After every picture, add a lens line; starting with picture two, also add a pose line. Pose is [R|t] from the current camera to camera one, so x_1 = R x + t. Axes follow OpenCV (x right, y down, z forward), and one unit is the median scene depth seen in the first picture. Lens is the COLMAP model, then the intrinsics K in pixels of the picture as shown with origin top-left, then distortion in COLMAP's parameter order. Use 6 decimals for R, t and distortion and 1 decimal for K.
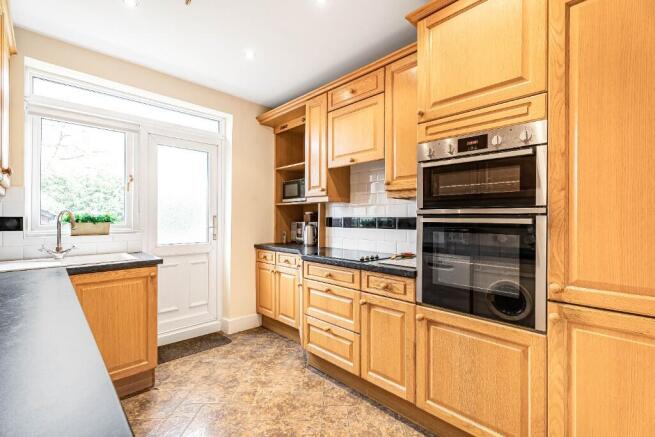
lens RADIAL K [[297.9, 0, 328.7], [0, 297.9, 218.8], [0, 0, 1]] dist [0.001575, -0.000168]
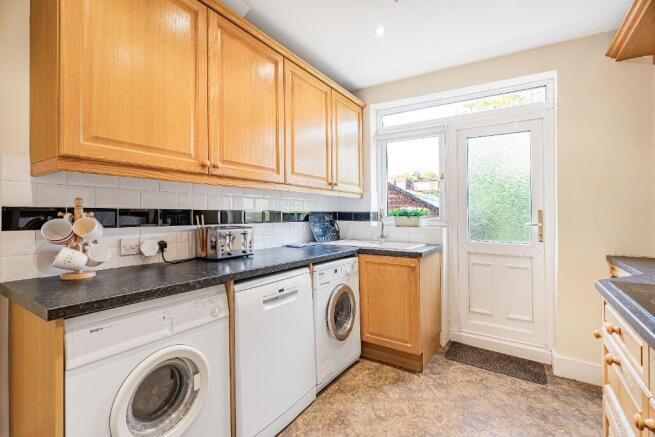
lens RADIAL K [[297.9, 0, 333.4], [0, 297.9, 209.4], [0, 0, 1]] dist [0.001575, -0.000168]
pose [[0.219233, -0.011813, -0.975601, 0.307738], [-0.005404, 0.999897, -0.013322, 0.000693], [0.975658, 0.008192, 0.219146, 0.380384]]
